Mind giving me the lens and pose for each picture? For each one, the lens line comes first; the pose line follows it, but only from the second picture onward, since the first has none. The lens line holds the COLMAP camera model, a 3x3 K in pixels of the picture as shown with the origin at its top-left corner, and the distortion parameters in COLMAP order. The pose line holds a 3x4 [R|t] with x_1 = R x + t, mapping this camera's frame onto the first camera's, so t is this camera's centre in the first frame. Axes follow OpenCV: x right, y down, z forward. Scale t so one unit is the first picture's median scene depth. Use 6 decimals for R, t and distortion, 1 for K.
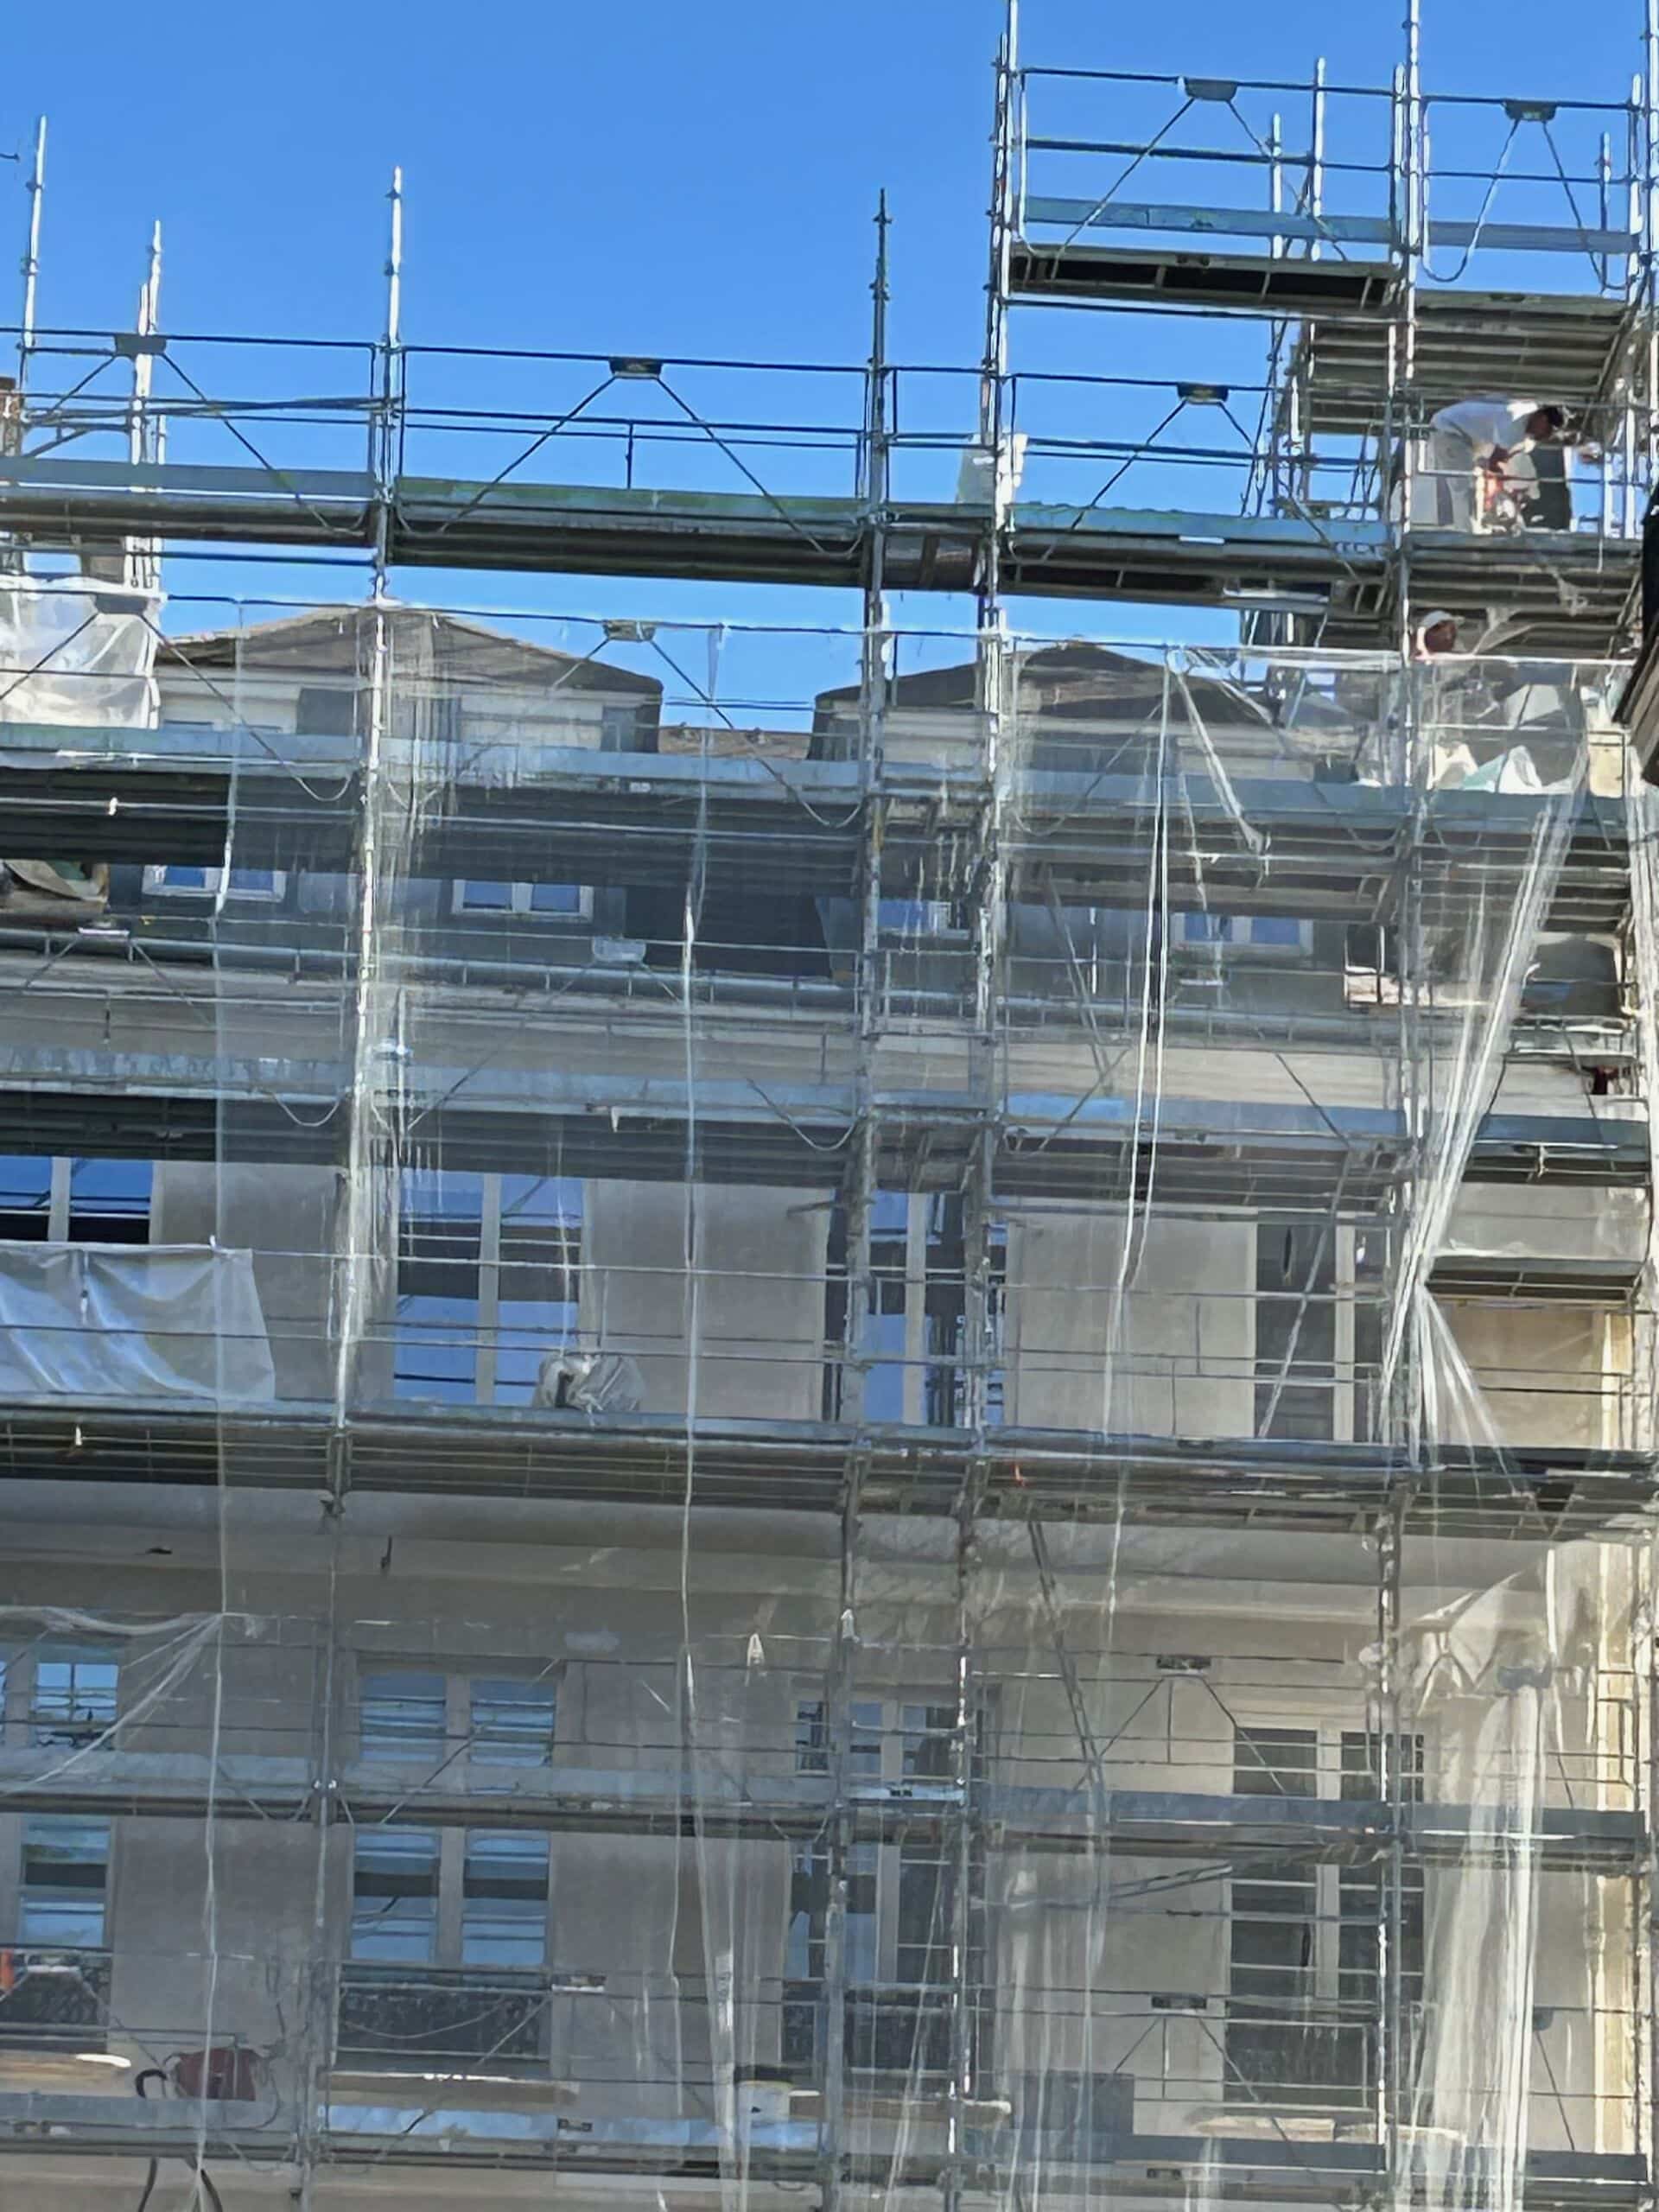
lens RADIAL K [[8600.4, 0, 829.5], [0, 8600.4, 1106.0], [0, 0, 1]] dist [0.194567, 2.469777]
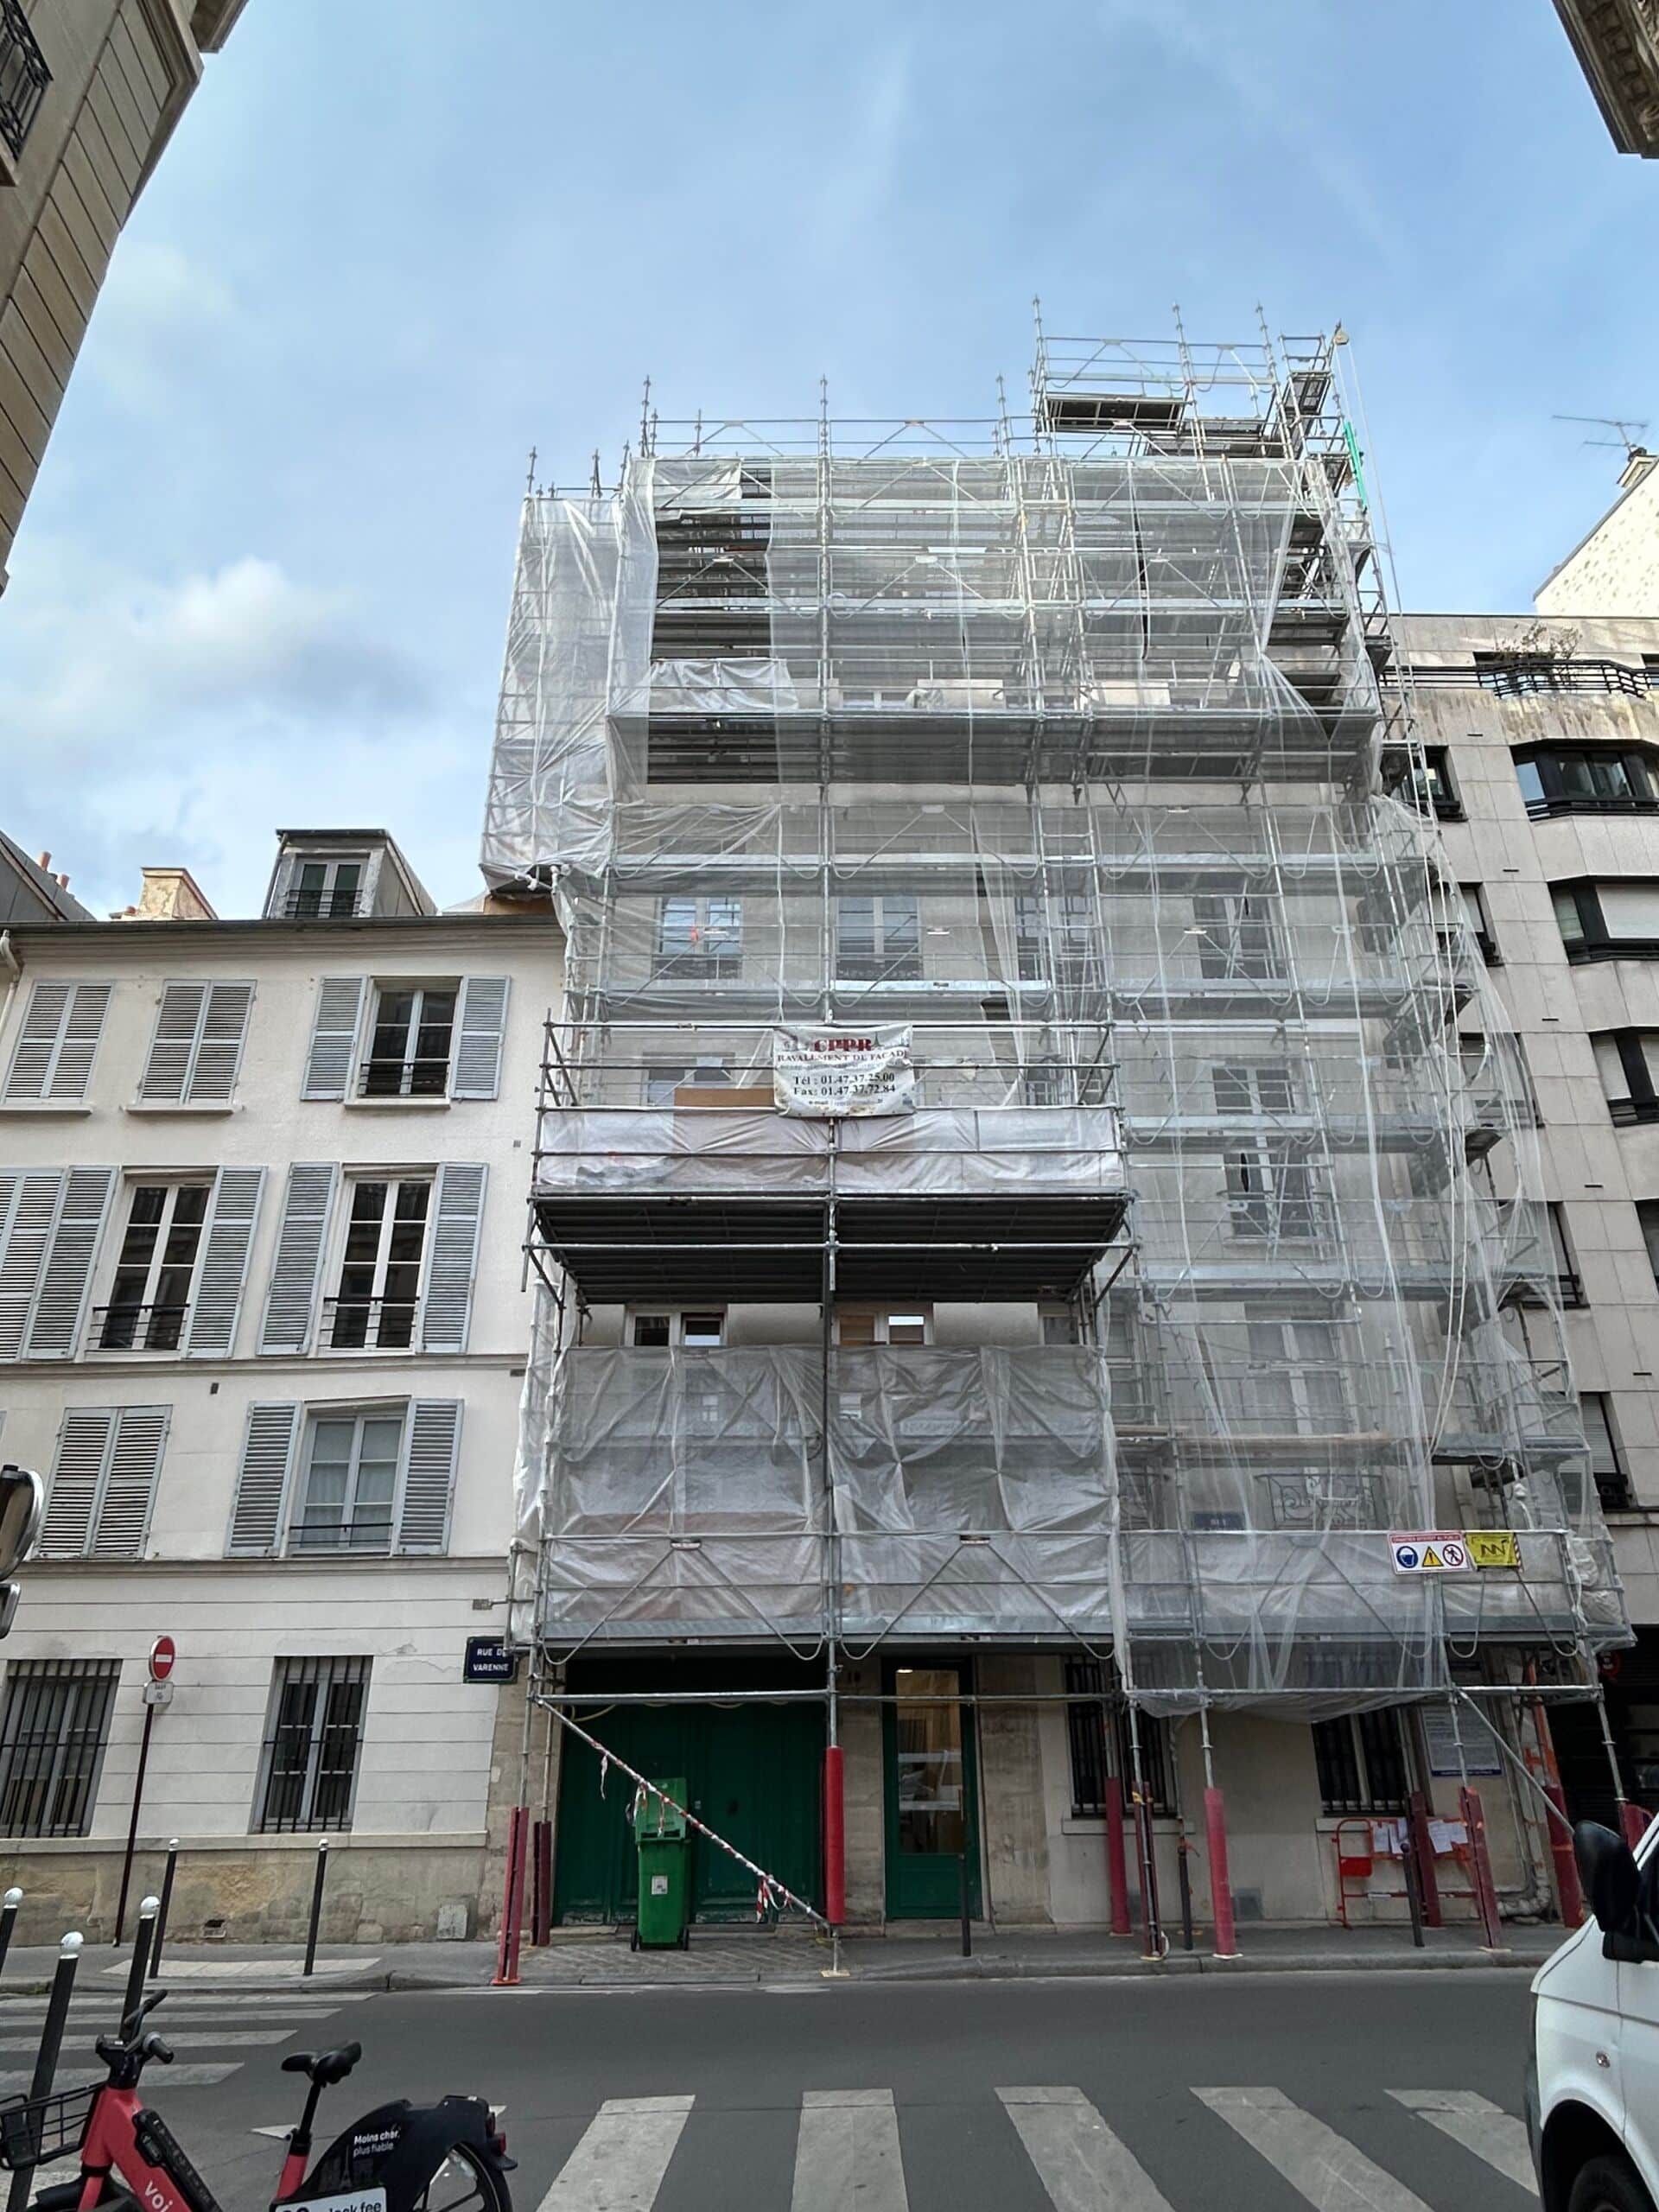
lens RADIAL K [[1343.8, 0, 829.5], [0, 1343.8, 1106.0], [0, 0, 1]] dist [-0.003926, -0.028885]
pose [[0.997290, -0.055806, -0.047937, -0.043070], [0.048377, 0.988369, -0.144176, 0.197318], [0.055425, 0.141466, 0.988390, 0.634050]]
